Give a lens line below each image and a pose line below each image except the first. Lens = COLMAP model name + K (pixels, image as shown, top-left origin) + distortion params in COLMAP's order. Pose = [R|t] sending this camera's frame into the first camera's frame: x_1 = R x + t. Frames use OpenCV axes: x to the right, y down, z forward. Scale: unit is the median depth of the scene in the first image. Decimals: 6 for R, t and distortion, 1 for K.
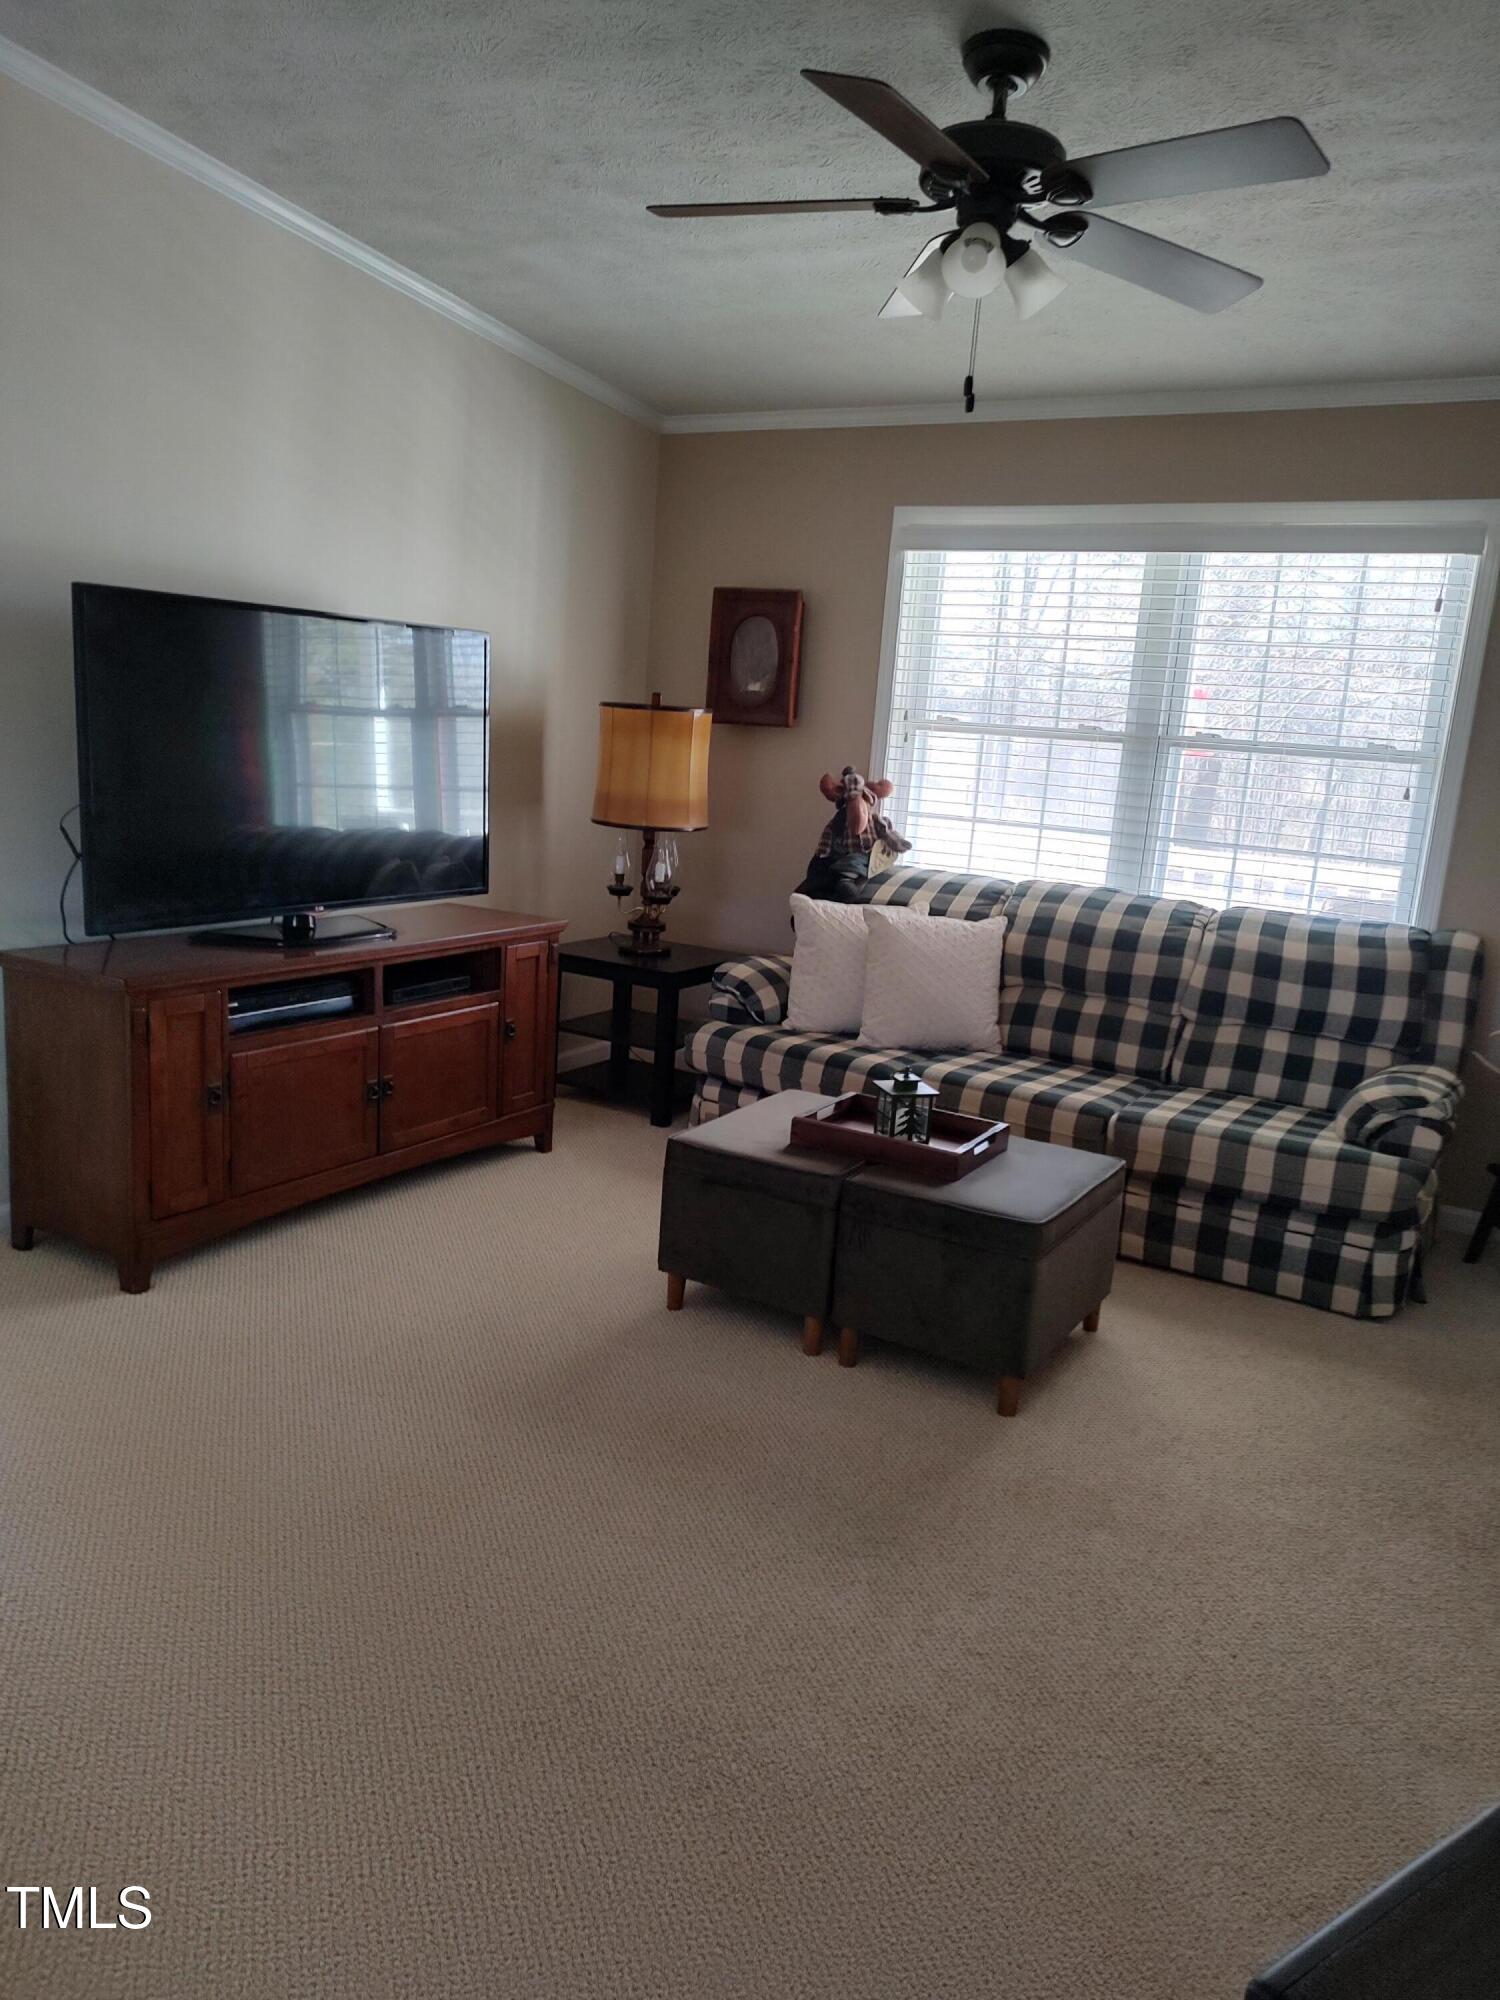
lens RADIAL K [[1418.4, 0, 762.8], [0, 1418.4, 1002.0], [0, 0, 1]] dist [0.006143, -0.019704]
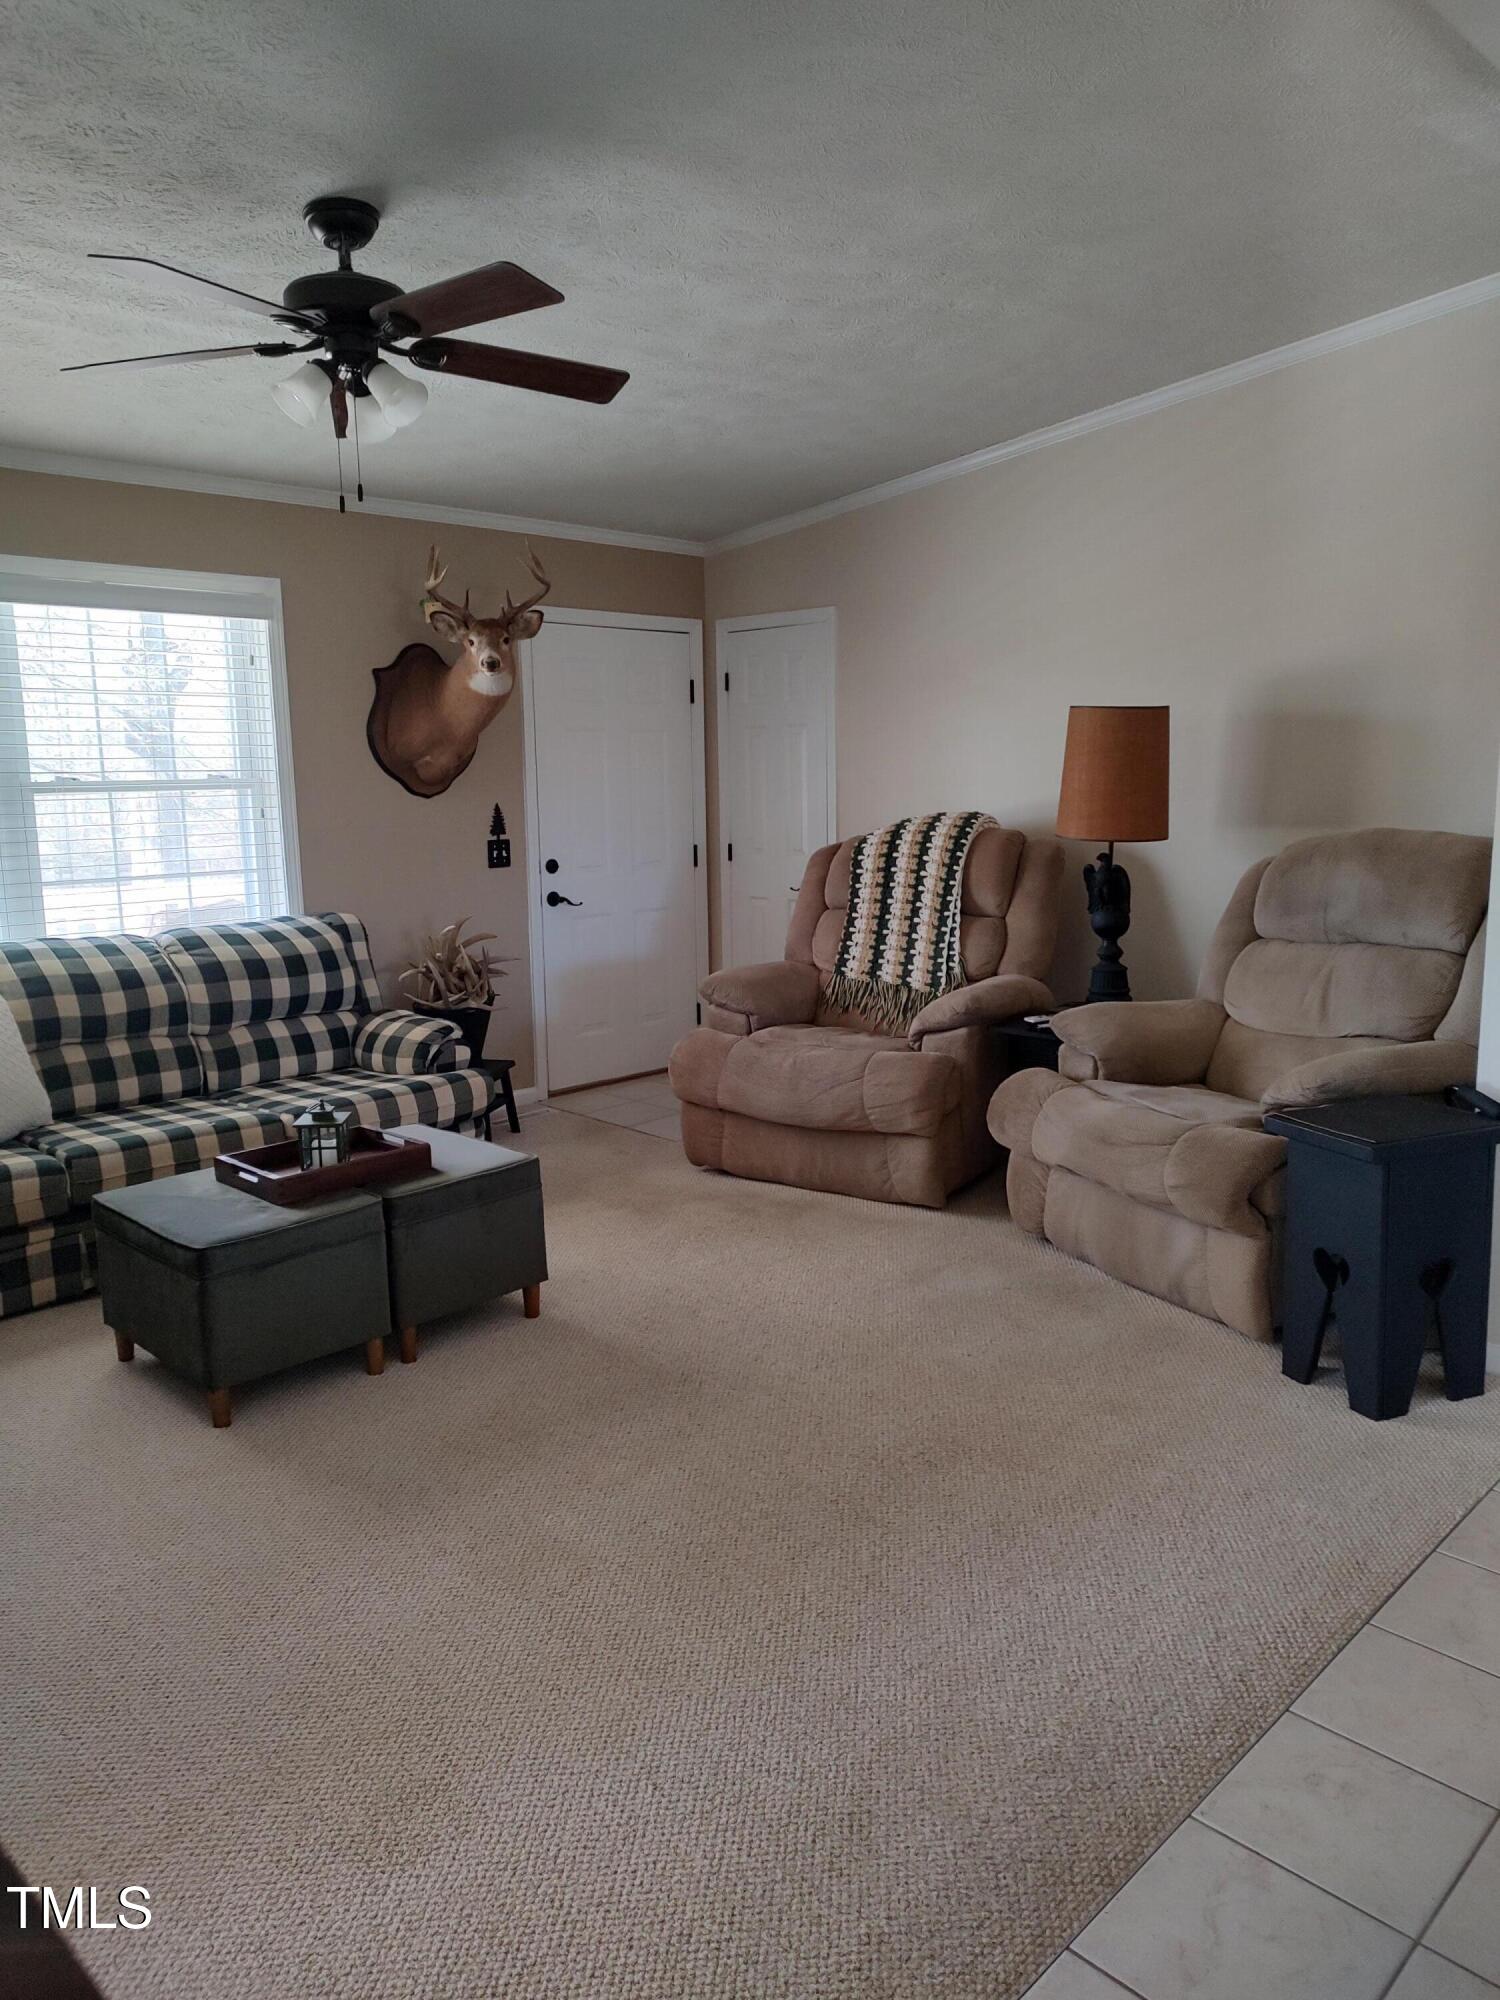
lens RADIAL K [[1306.7, 0, 748.4], [0, 1306.7, 1041.7], [0, 0, 1]] dist [-0.001675, -0.002915]
pose [[0.260397, -0.262694, 0.929078, -0.591994], [0.230113, 0.951430, 0.204519, -0.101600], [-0.937679, 0.160537, 0.308199, 0.311503]]
